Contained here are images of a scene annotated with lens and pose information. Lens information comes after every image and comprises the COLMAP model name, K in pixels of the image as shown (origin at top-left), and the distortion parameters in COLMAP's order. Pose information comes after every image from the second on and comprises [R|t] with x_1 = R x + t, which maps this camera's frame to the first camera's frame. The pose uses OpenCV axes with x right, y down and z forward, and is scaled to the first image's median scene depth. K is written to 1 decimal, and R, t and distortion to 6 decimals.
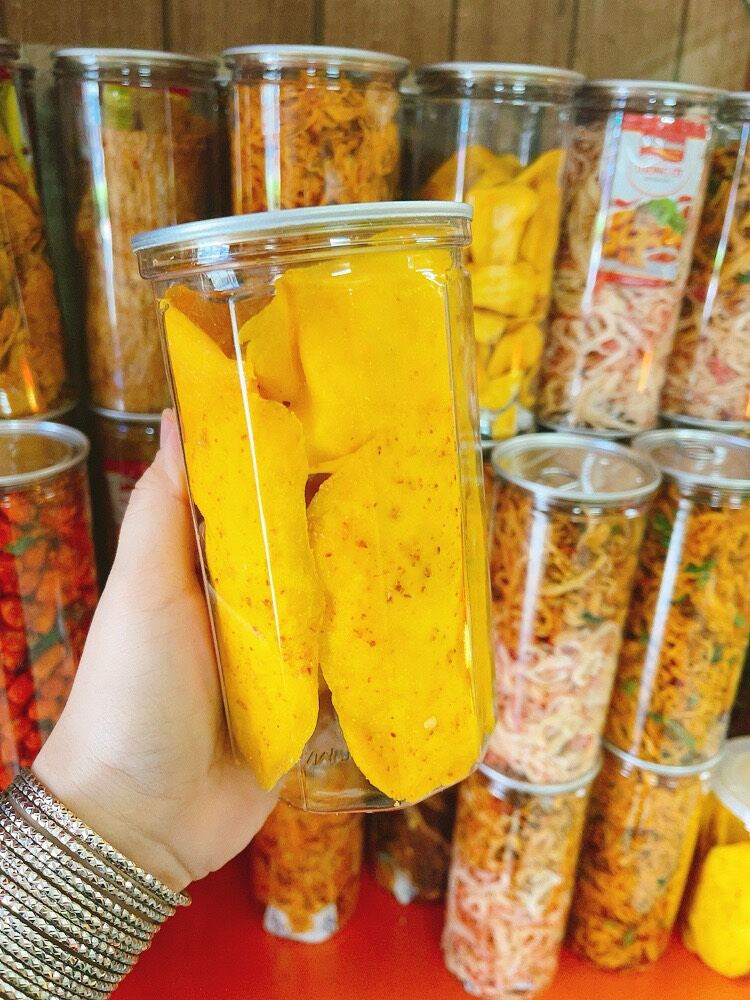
lens RADIAL K [[783.7, 0, 375.0], [0, 783.7, 500.0], [0, 0, 1]] dist [0.040643, -0.115299]
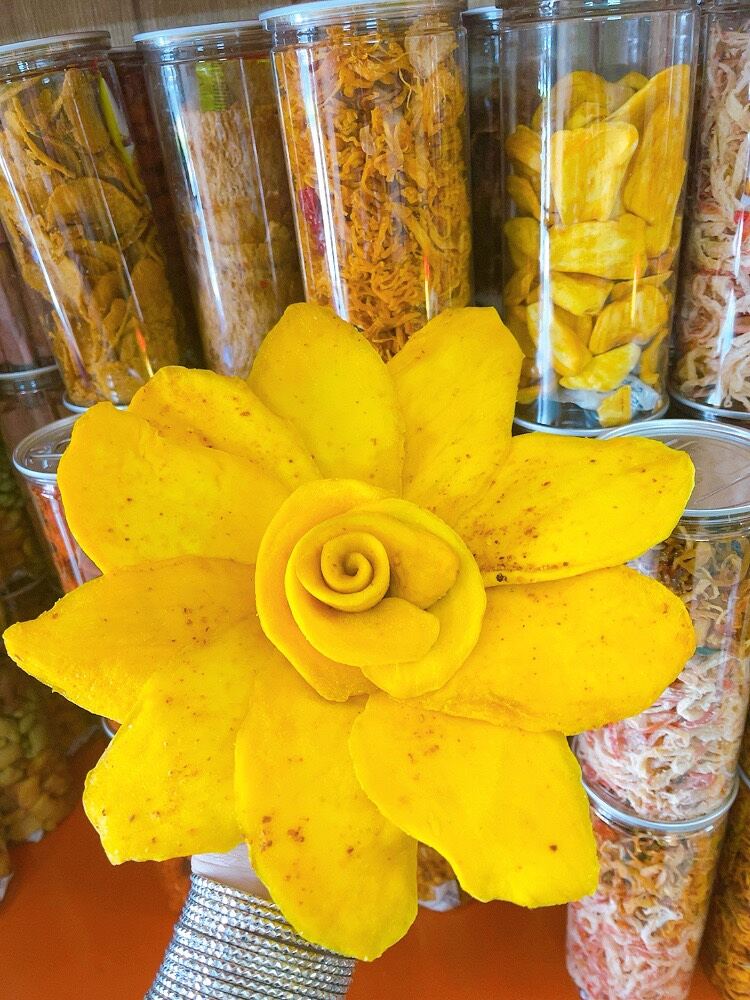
lens RADIAL K [[783.7, 0, 375.0], [0, 783.7, 500.0], [0, 0, 1]] dist [0.040643, -0.115299]
pose [[0.930339, 0.048095, -0.363533, 0.239462], [-0.009149, 0.994097, 0.108104, -0.087525], [0.366587, -0.097247, 0.925287, 0.112486]]
